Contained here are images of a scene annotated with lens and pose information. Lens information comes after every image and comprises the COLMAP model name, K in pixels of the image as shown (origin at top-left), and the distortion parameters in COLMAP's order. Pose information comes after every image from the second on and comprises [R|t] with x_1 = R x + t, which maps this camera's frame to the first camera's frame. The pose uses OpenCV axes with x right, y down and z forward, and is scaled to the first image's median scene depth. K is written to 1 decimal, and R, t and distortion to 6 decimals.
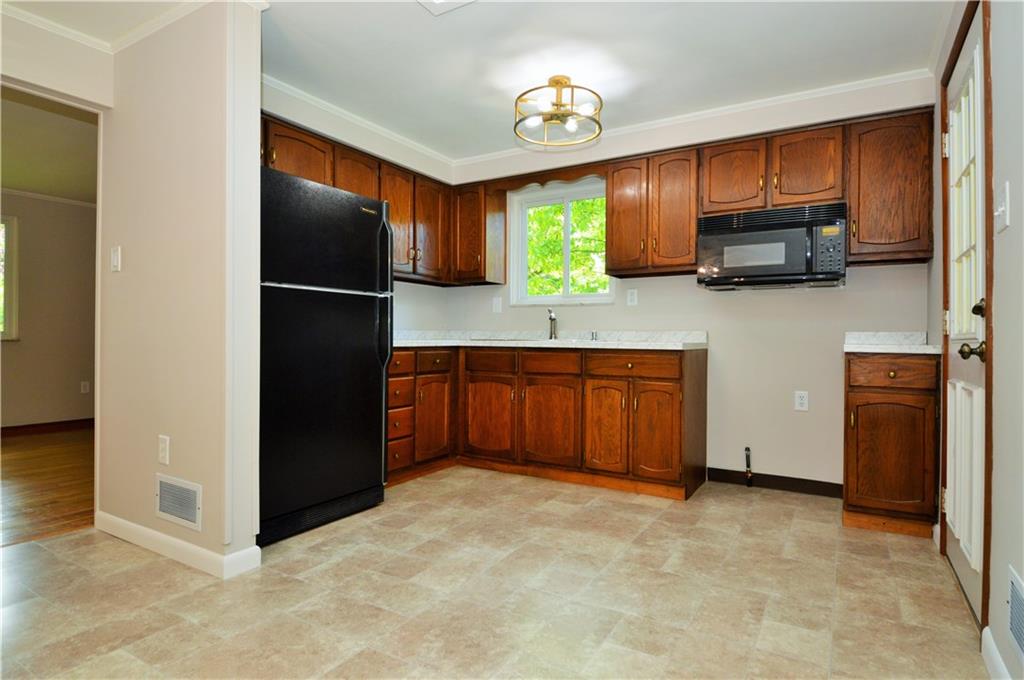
lens RADIAL K [[559.3, 0, 515.2], [0, 559.3, 339.4], [0, 0, 1]] dist [0.023831, -0.031466]
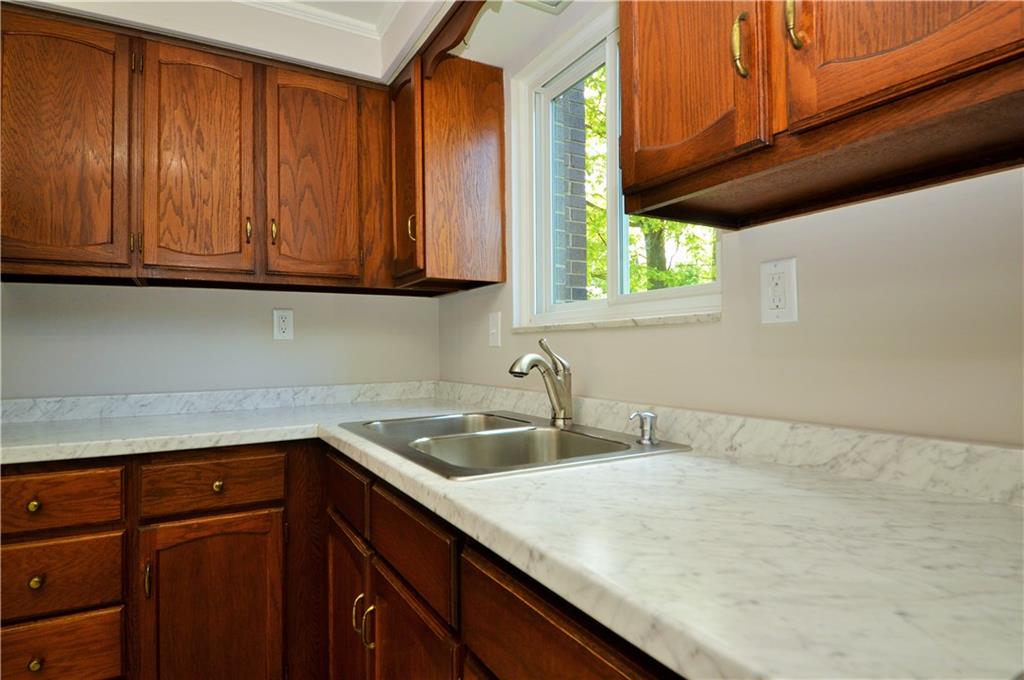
lens RADIAL K [[559.3, 0, 516.8], [0, 559.3, 336.7], [0, 0, 1]] dist [0.023831, -0.031466]
pose [[0.883065, -0.027400, -0.468450, 0.303027], [0.016739, 0.999498, -0.026906, -0.066984], [0.468952, 0.015918, 0.883080, 0.951483]]
